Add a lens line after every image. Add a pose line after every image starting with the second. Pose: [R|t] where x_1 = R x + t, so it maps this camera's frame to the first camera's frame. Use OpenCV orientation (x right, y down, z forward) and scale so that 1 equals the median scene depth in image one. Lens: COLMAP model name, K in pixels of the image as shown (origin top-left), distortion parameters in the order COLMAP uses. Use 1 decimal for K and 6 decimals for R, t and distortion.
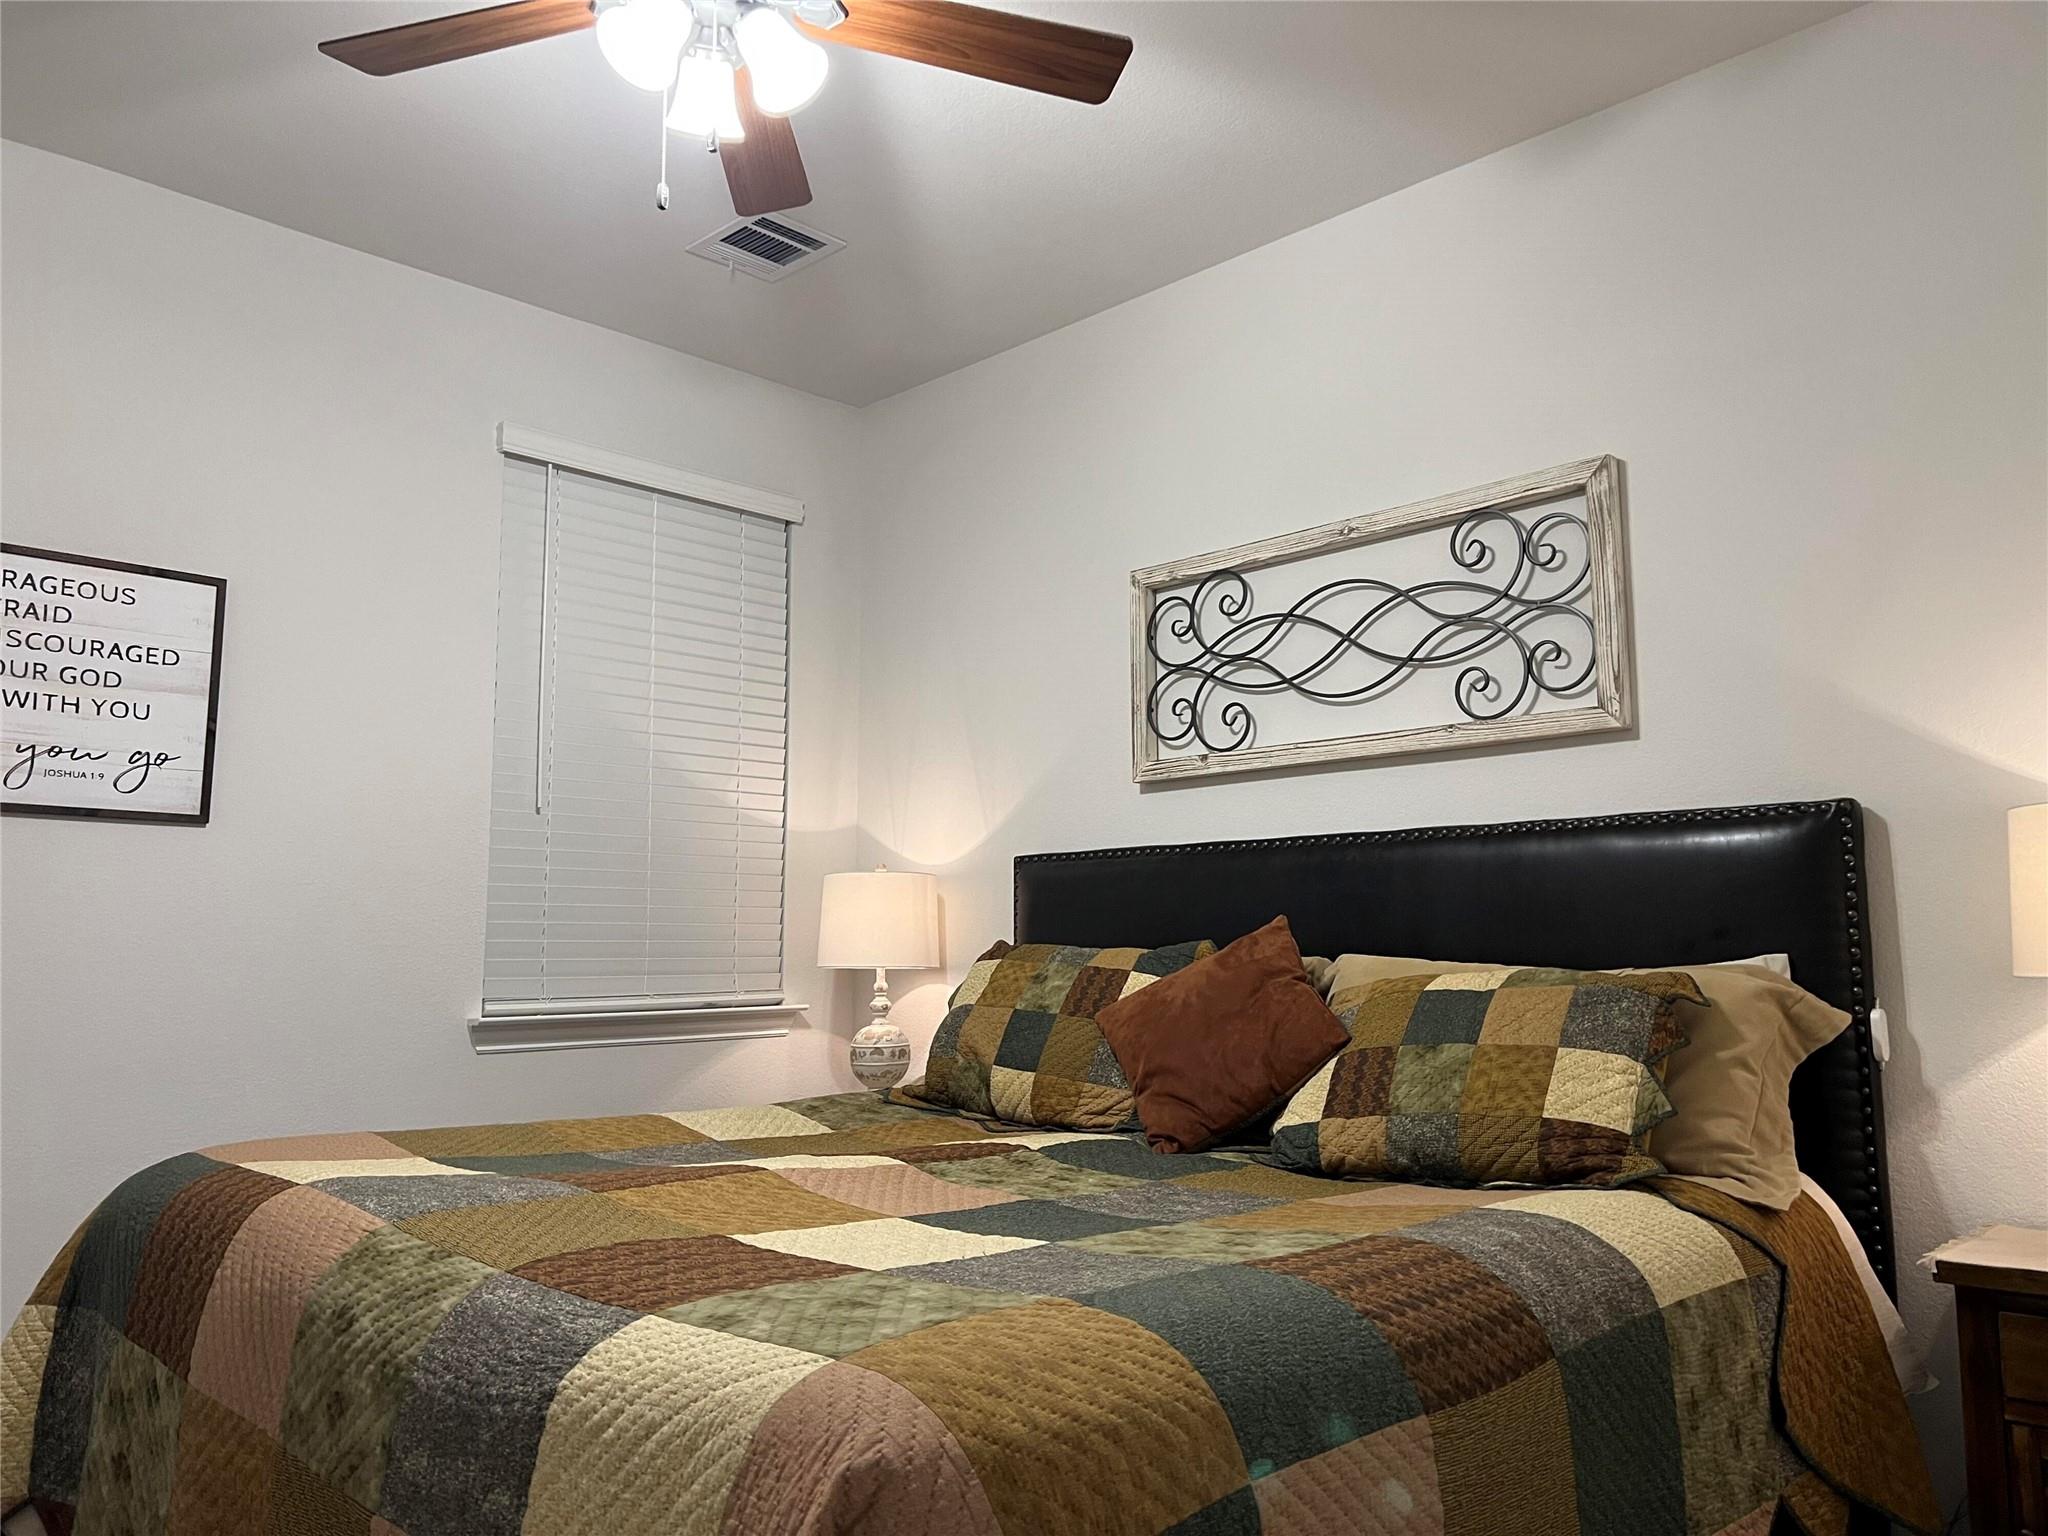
lens RADIAL K [[1529.3, 0, 1020.2], [0, 1529.3, 773.9], [0, 0, 1]] dist [0.094334, -0.149333]
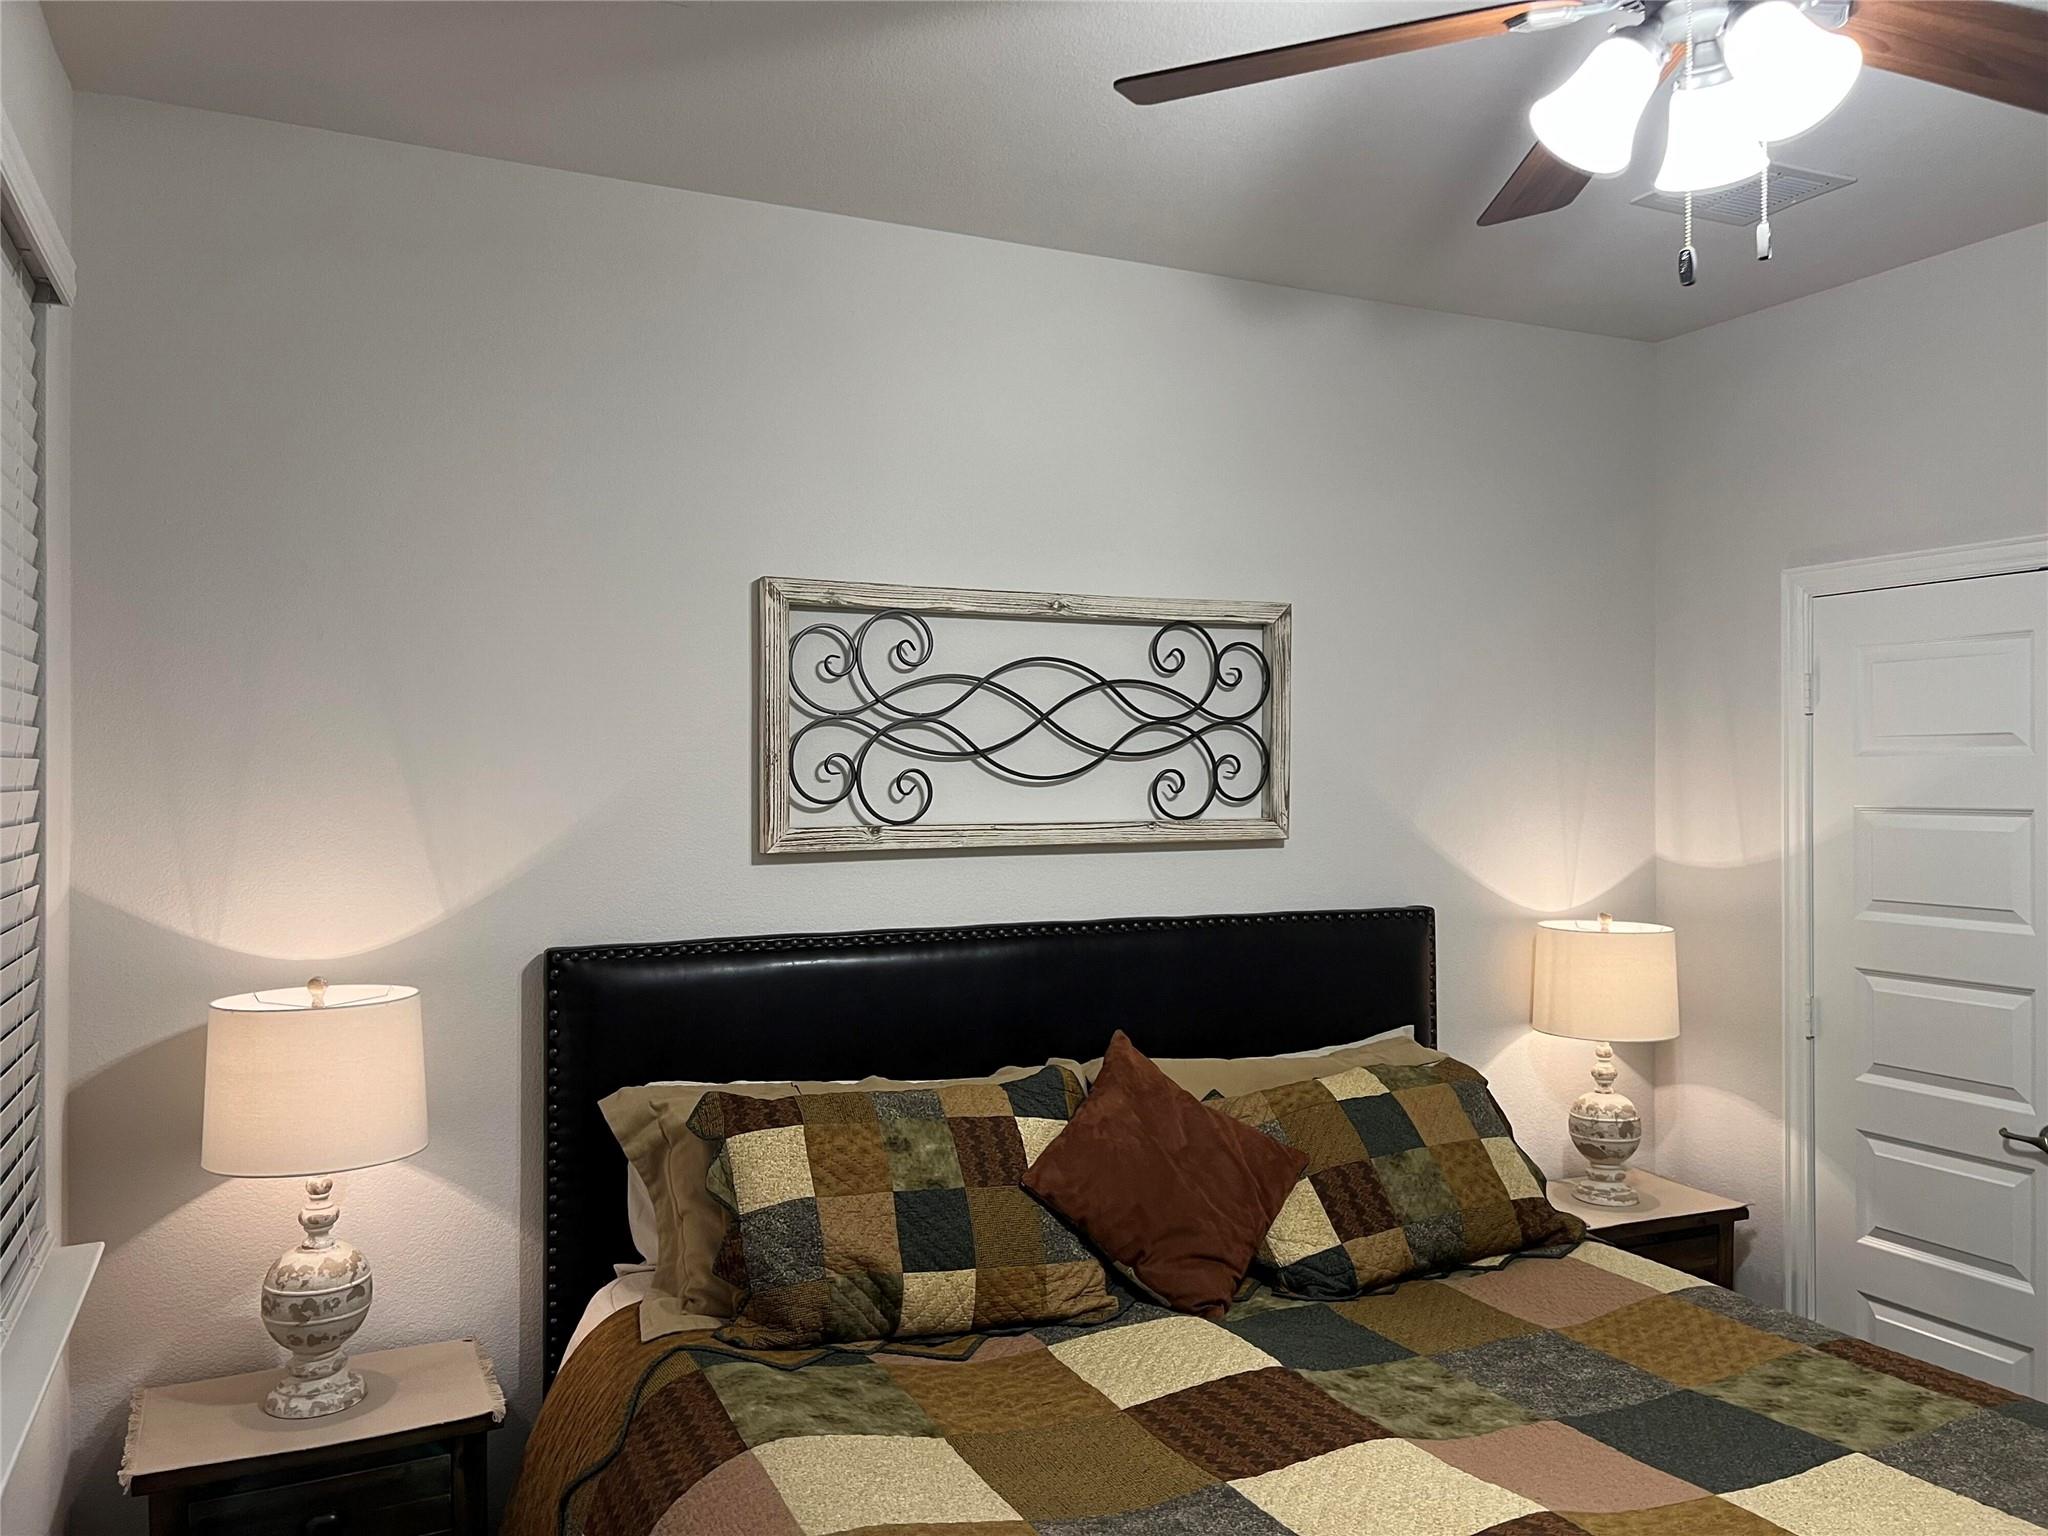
lens RADIAL K [[1529.3, 0, 1020.2], [0, 1529.3, 773.9], [0, 0, 1]] dist [0.094334, -0.149333]
pose [[0.339814, -0.001847, 0.940491, -0.712882], [-0.114789, 0.992440, 0.043424, -0.096148], [-0.933461, -0.122714, 0.337033, 0.710752]]
